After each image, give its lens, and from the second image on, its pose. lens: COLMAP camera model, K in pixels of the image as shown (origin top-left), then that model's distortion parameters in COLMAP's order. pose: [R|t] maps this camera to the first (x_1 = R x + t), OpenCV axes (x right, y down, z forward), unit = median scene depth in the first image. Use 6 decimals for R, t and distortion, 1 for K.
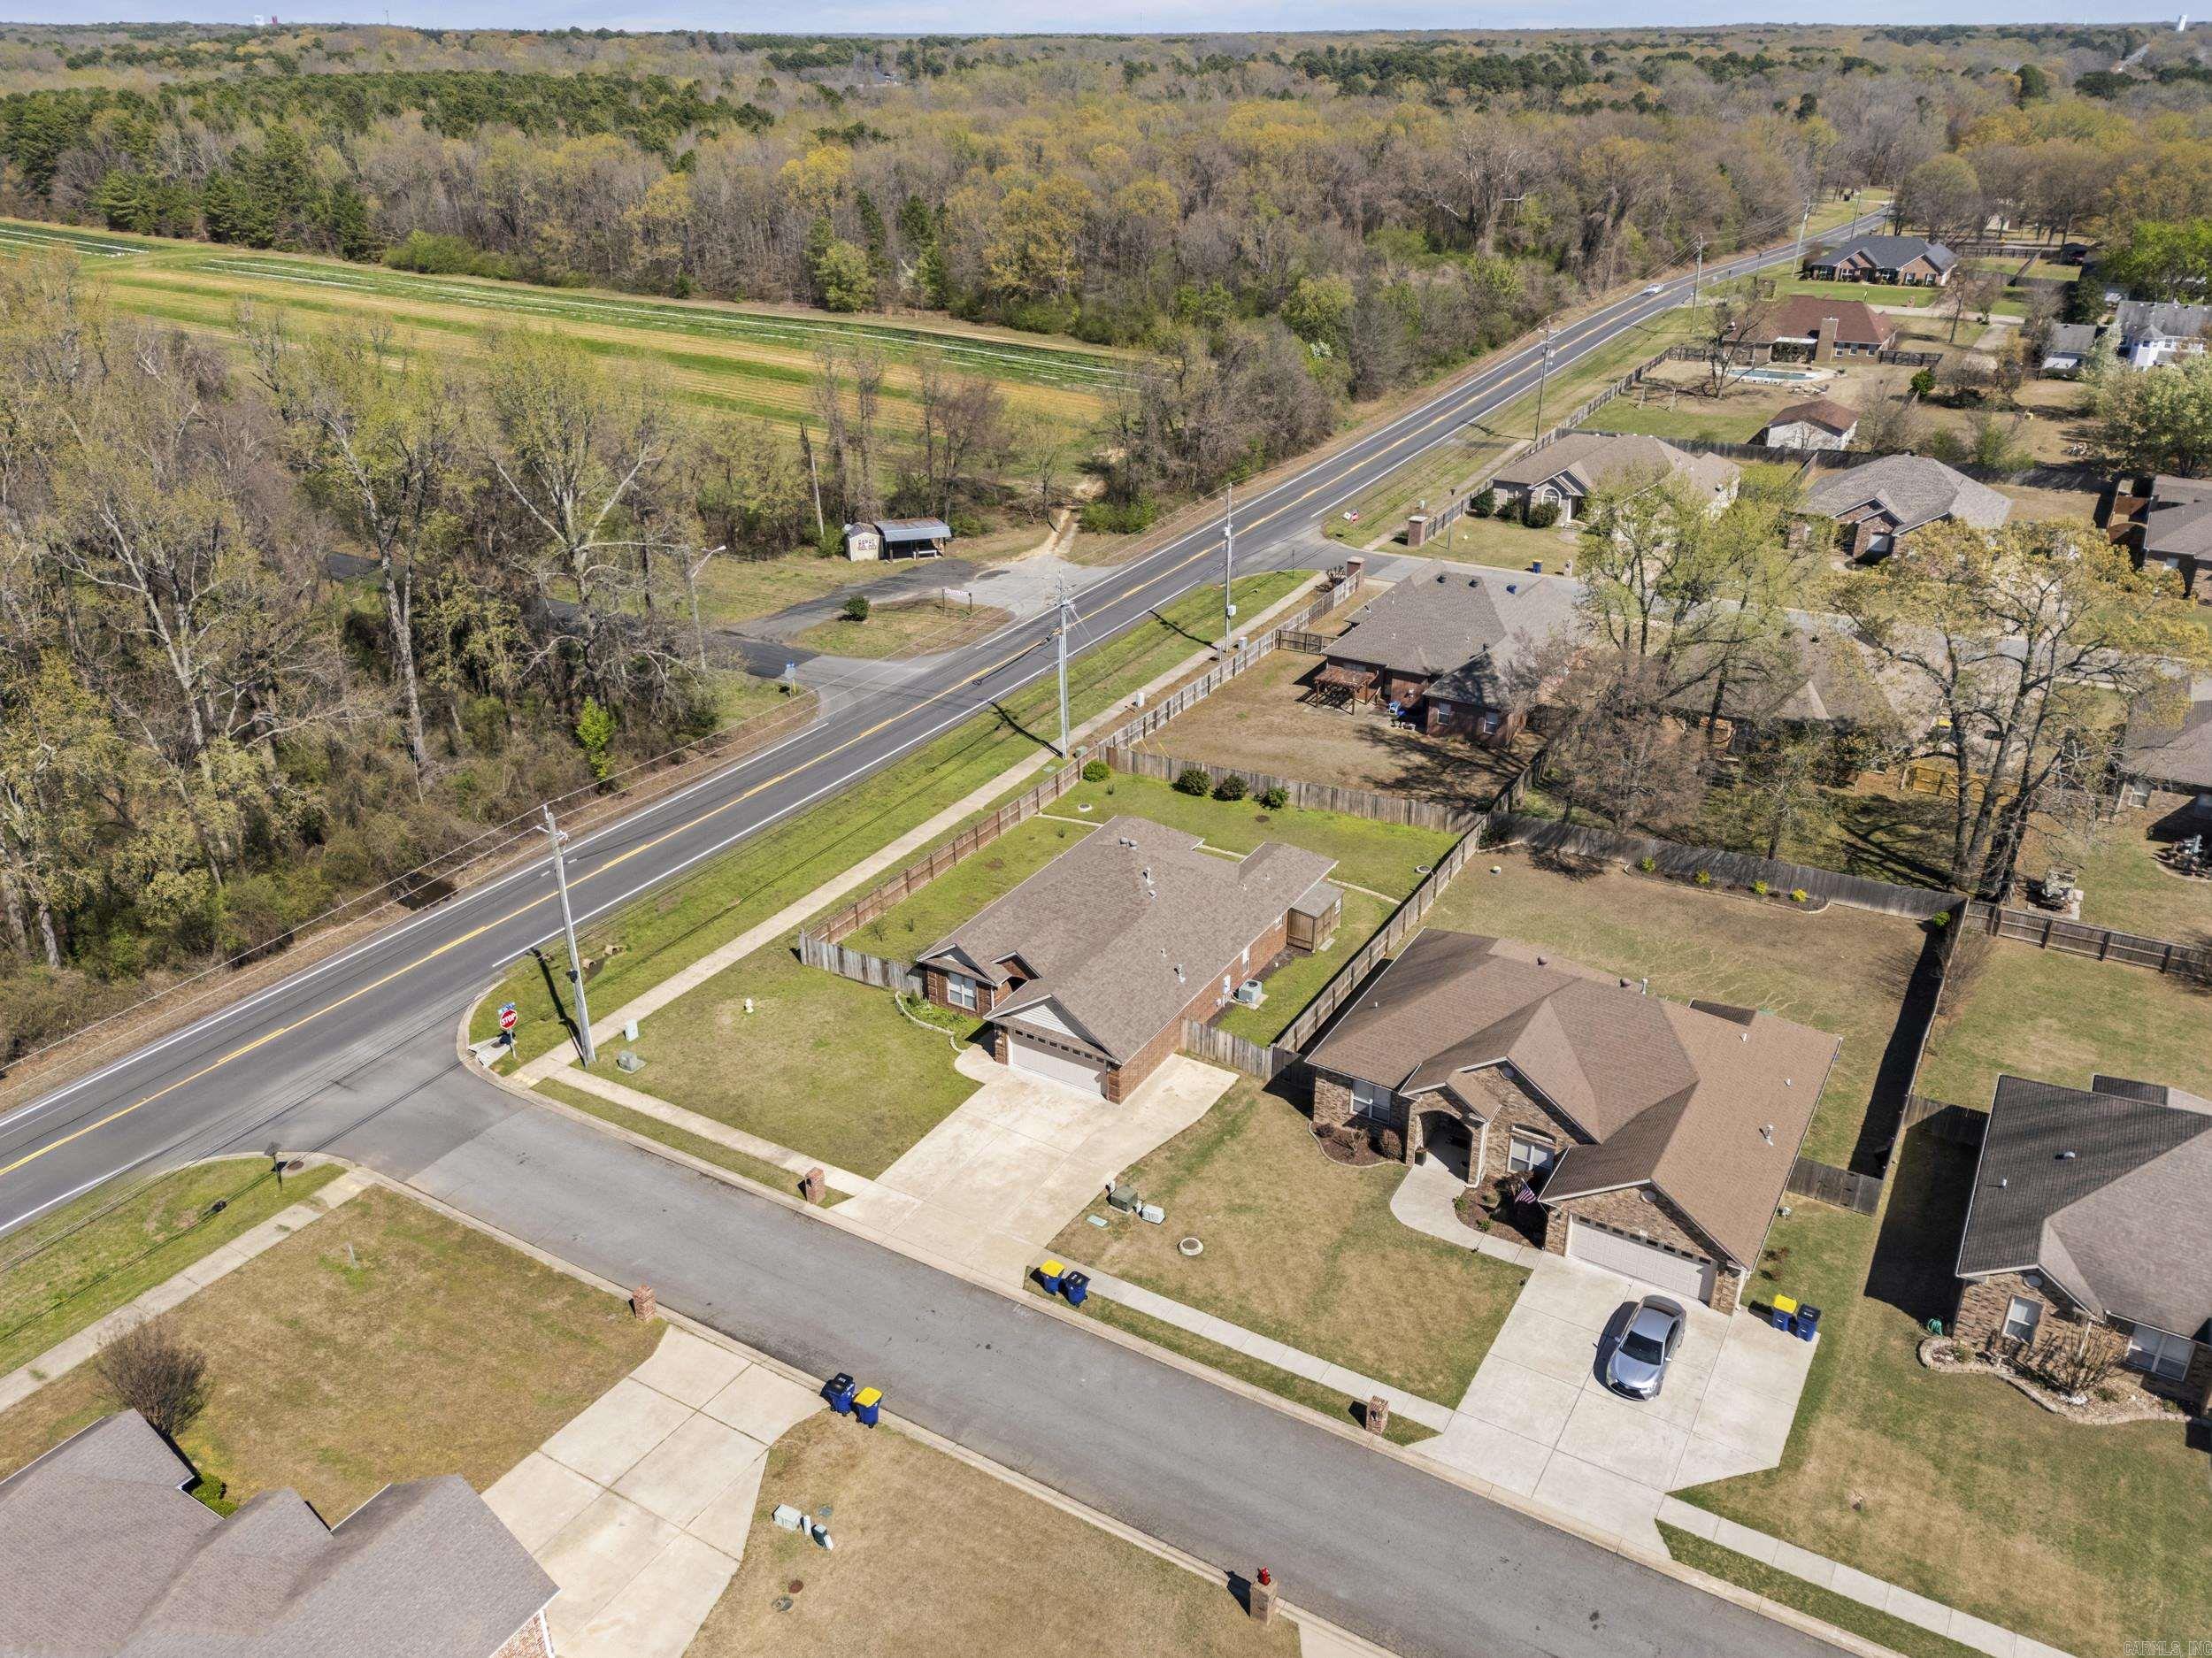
lens RADIAL K [[1643.4, 0, 1106.0], [0, 1643.4, 829.0], [0, 0, 1]] dist [0.076881, -0.066538]
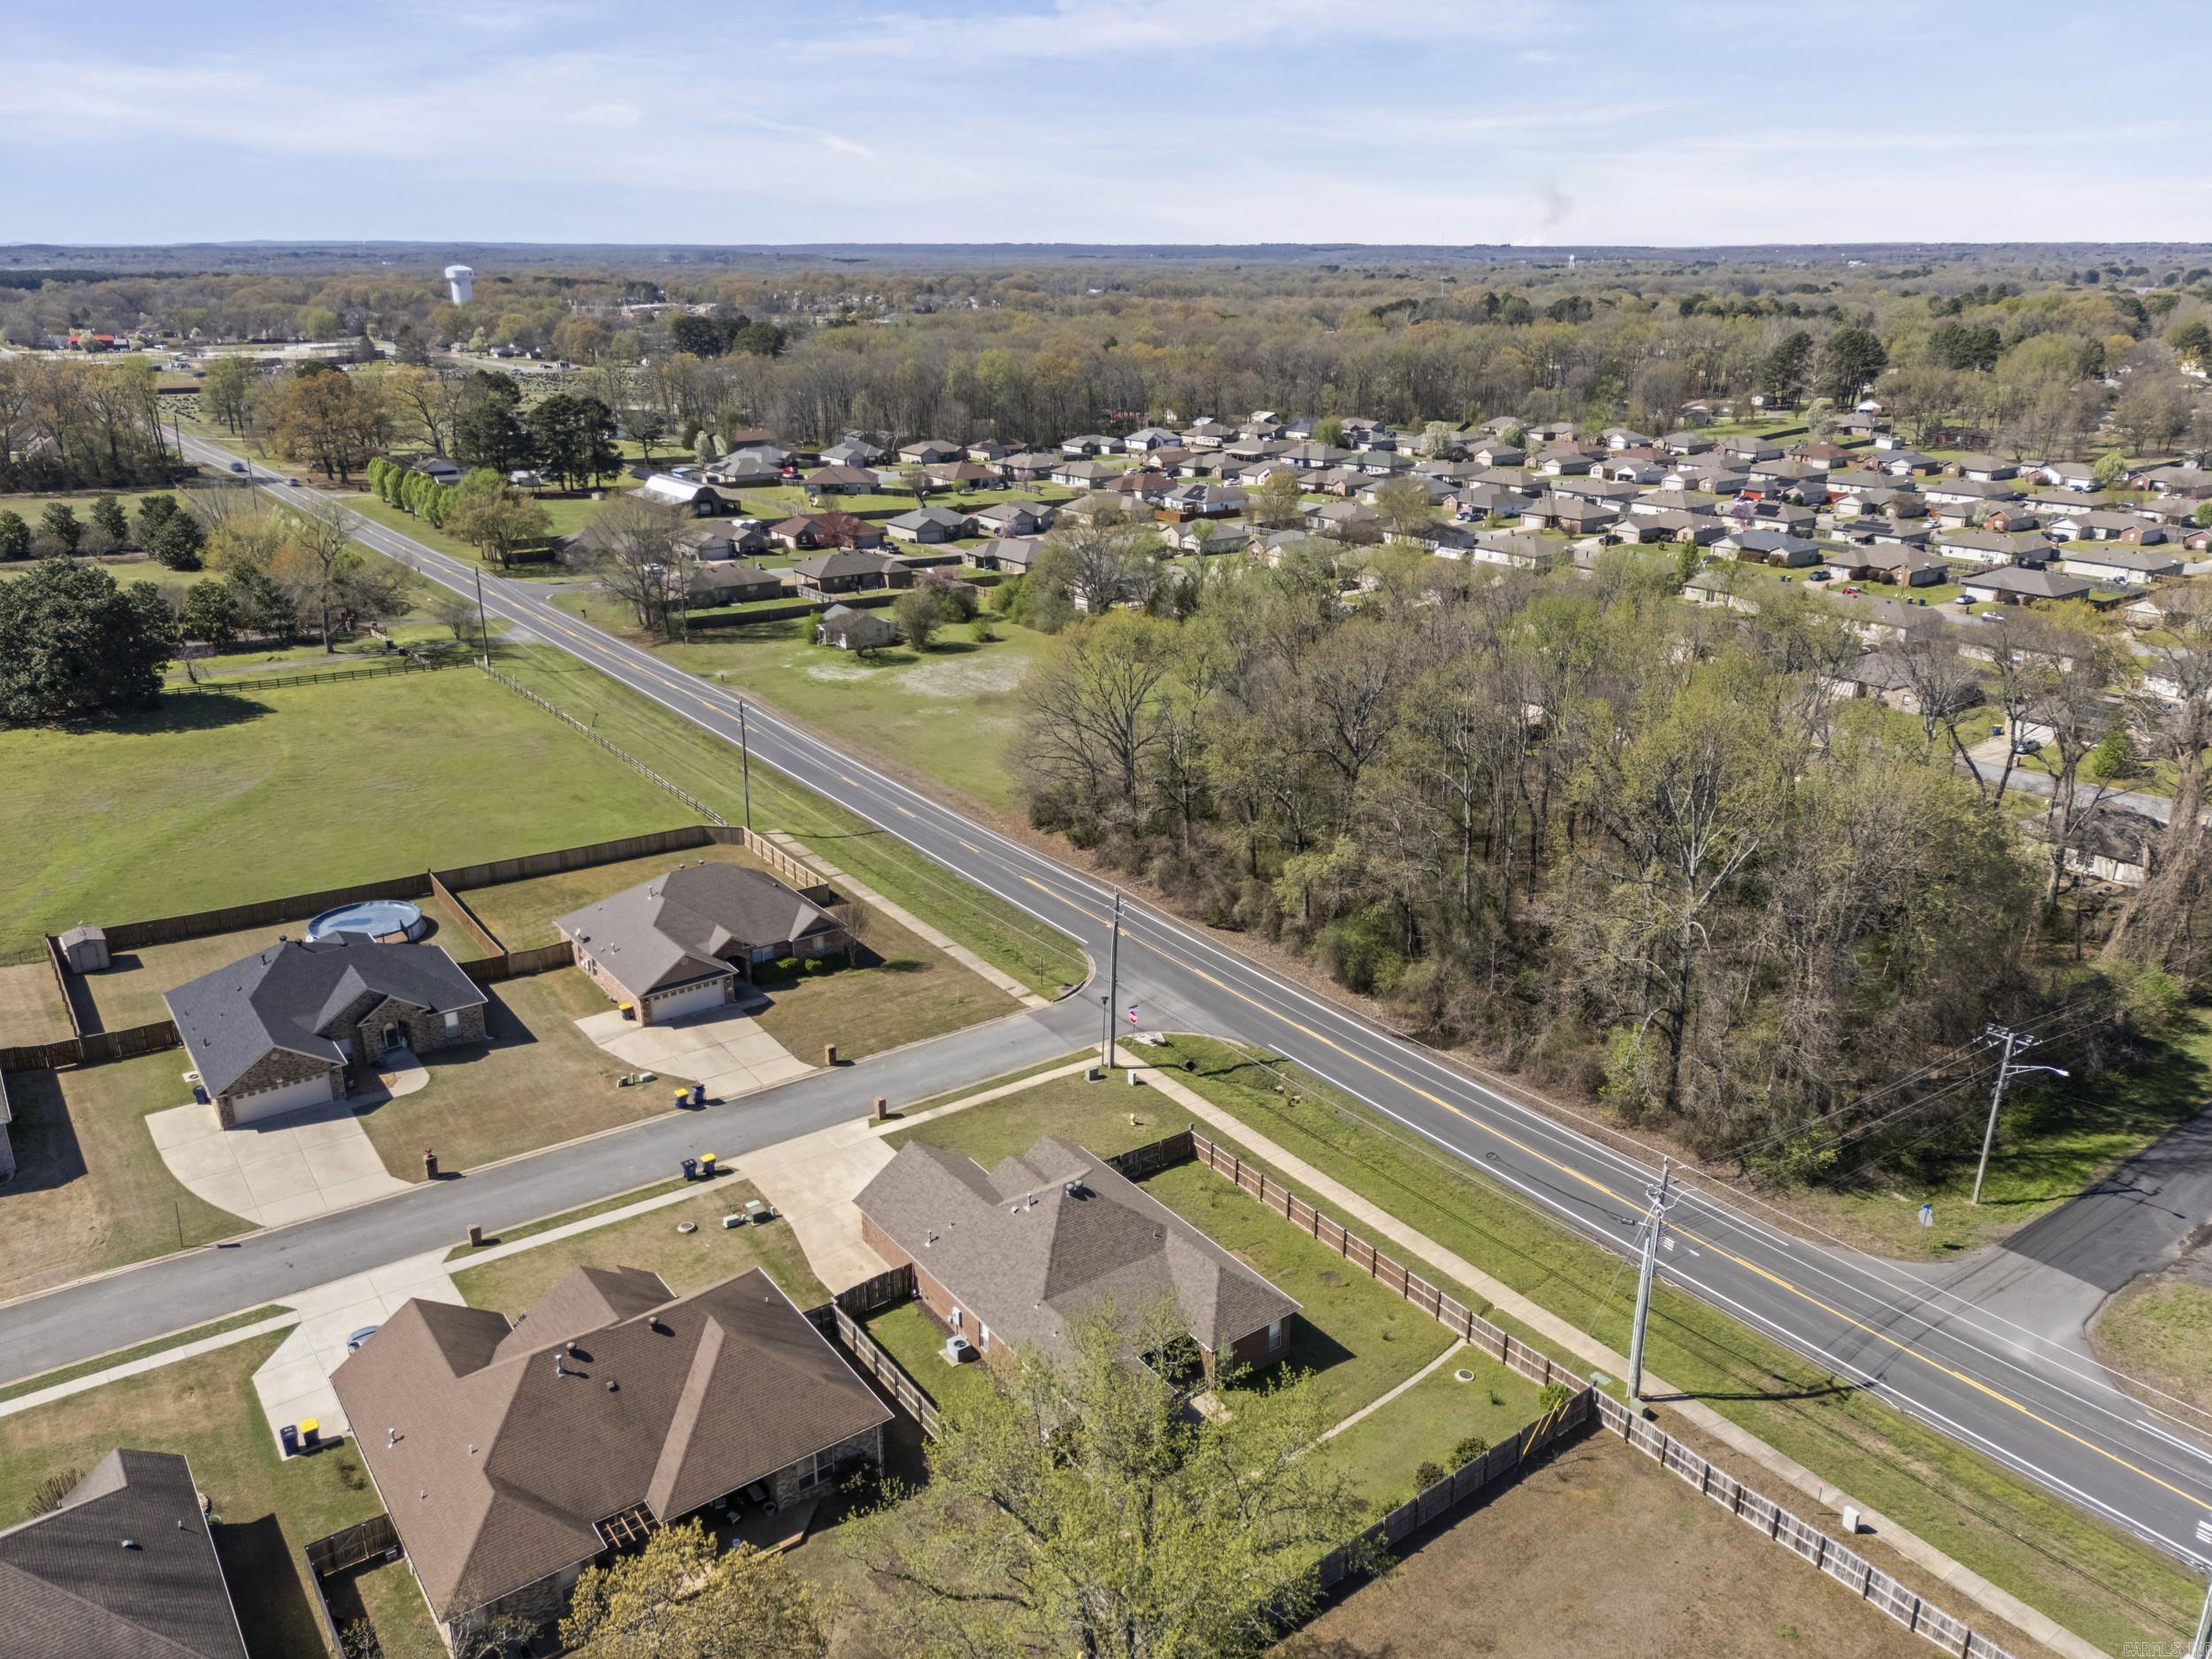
lens RADIAL K [[1619.8, 0, 1112.8], [0, 1619.8, 828.3], [0, 0, 1]] dist [0.094891, -0.085627]
pose [[-0.378162, 0.302749, -0.874835, 0.573306], [-0.404784, 0.795809, 0.450375, -0.441159], [0.832552, 0.524434, -0.178397, 0.757698]]
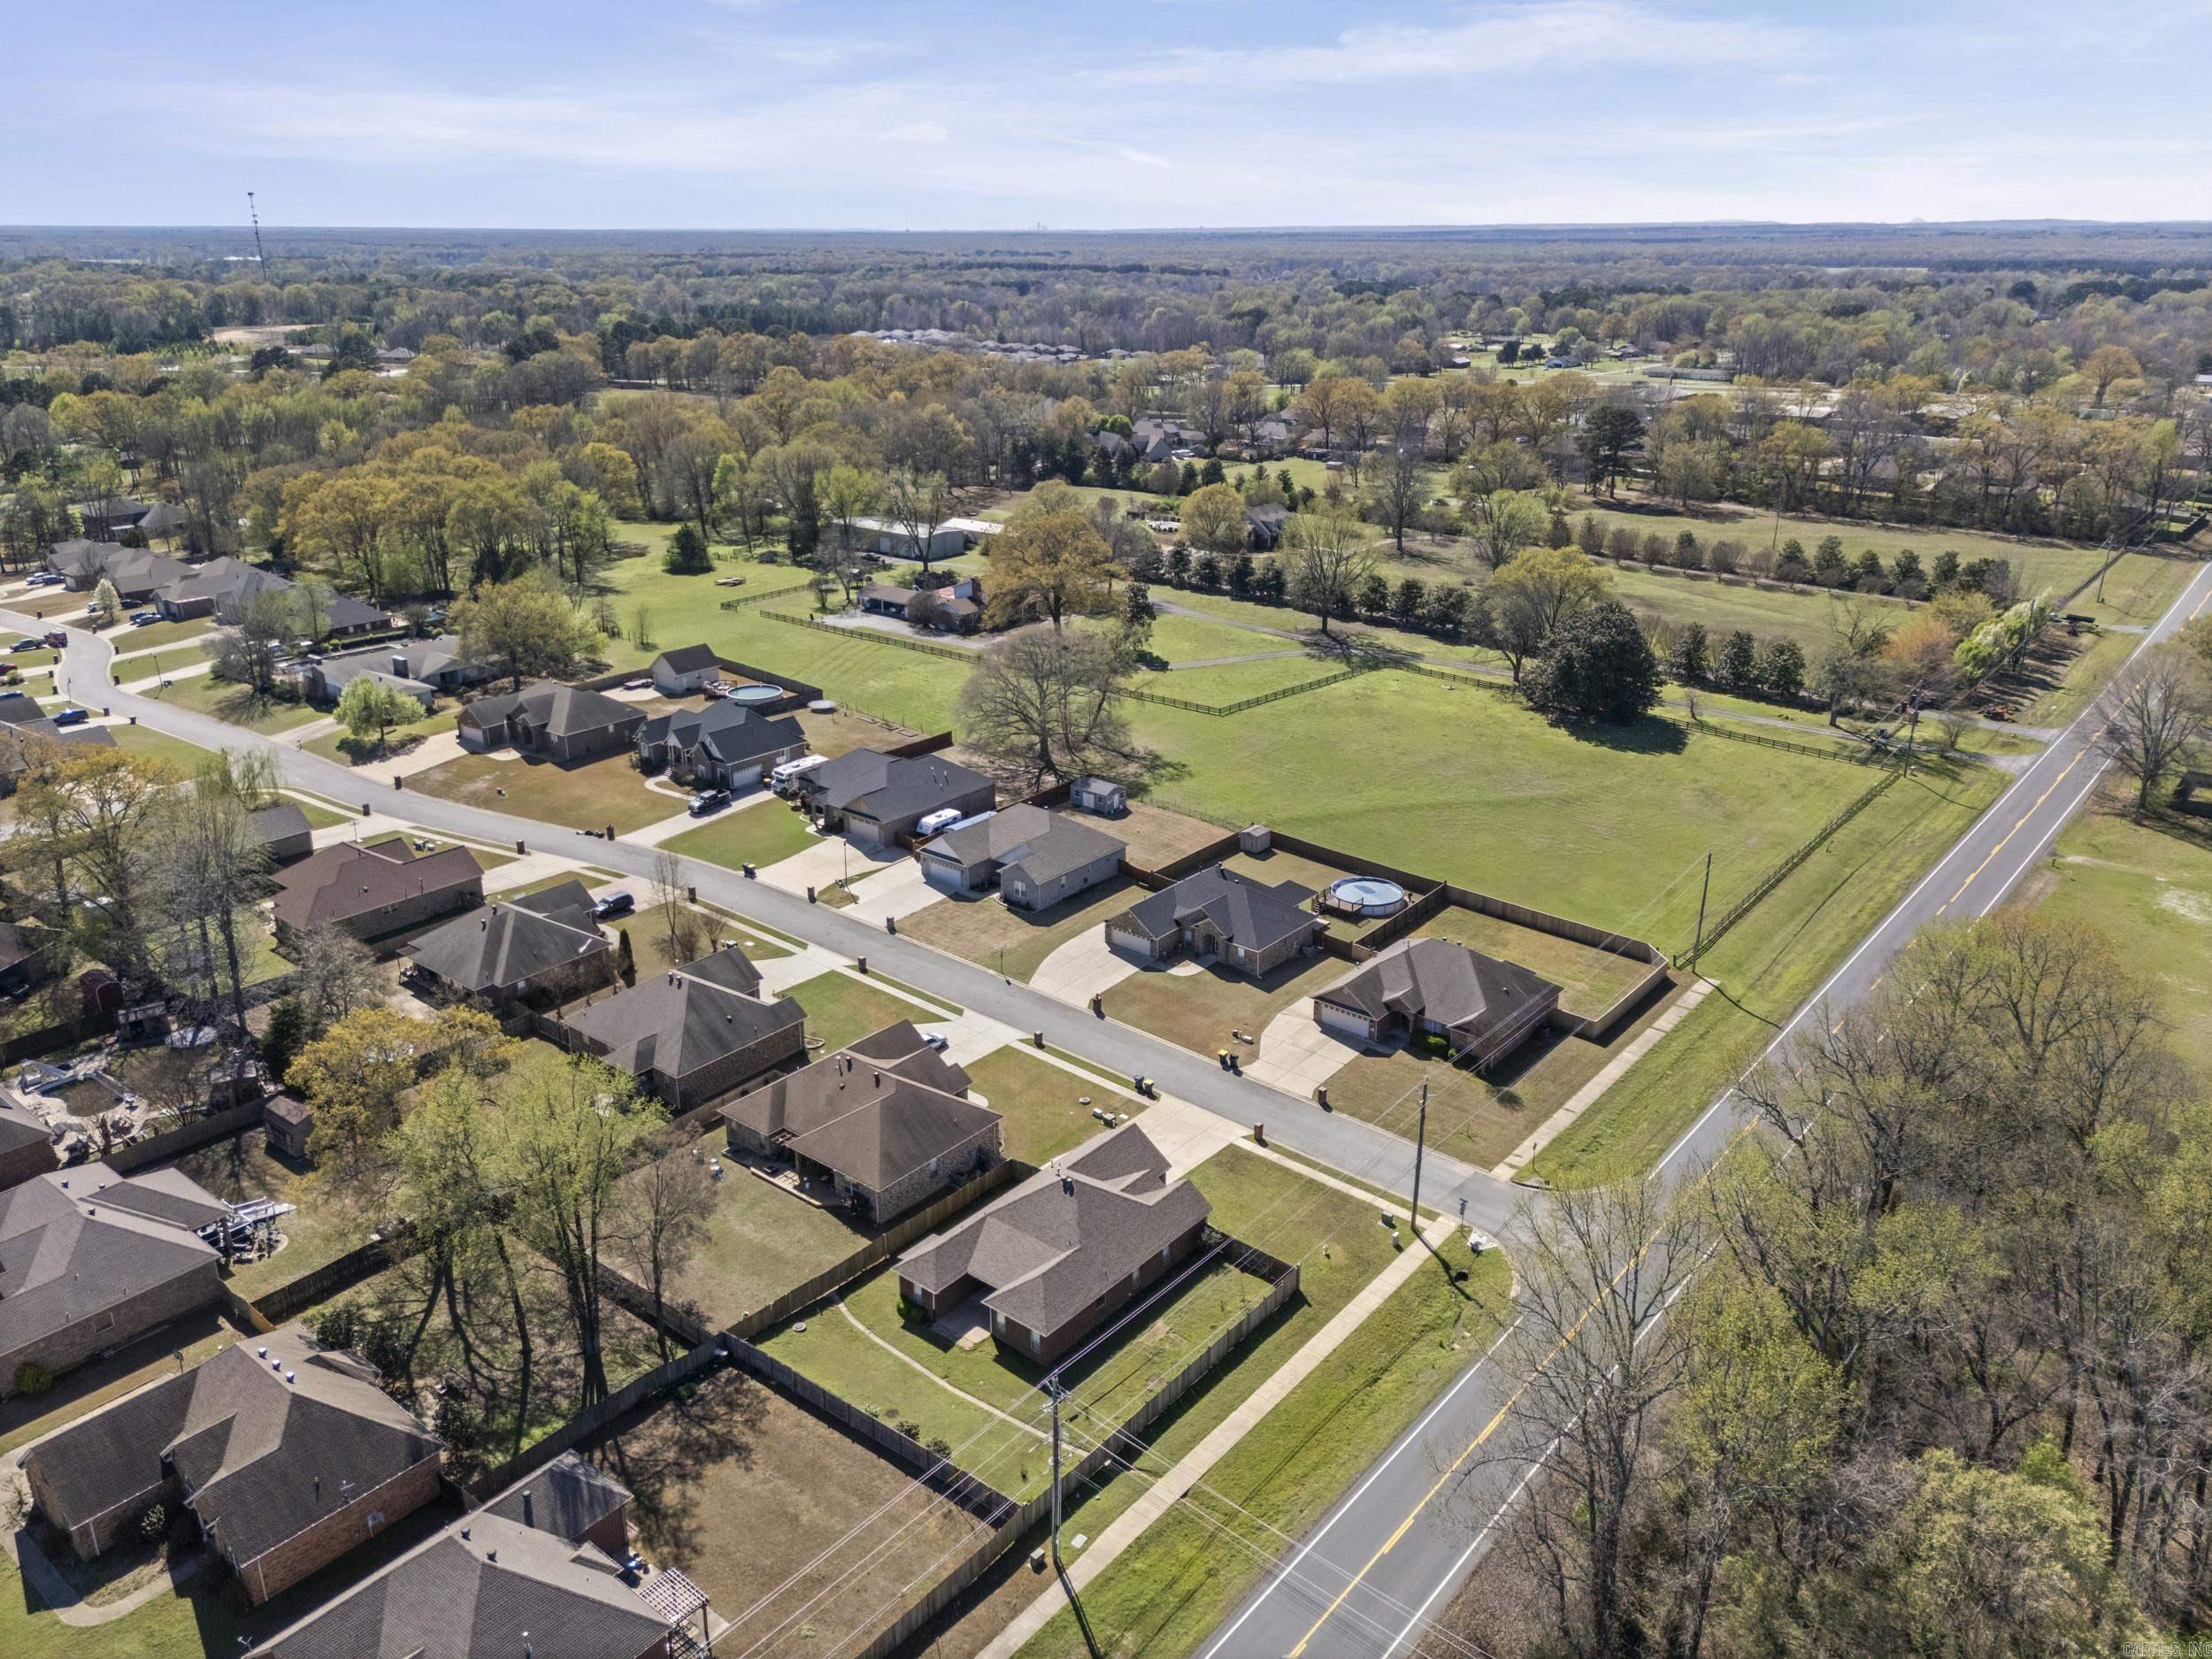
lens RADIAL K [[1597.9, 0, 1111.0], [0, 1597.9, 835.8], [0, 0, 1]] dist [0.086601, -0.086590]
pose [[-0.990409, -0.049931, 0.128828, -0.134132], [0.058726, 0.691867, 0.719632, -0.847286], [-0.125064, 0.720296, -0.682300, 1.215551]]
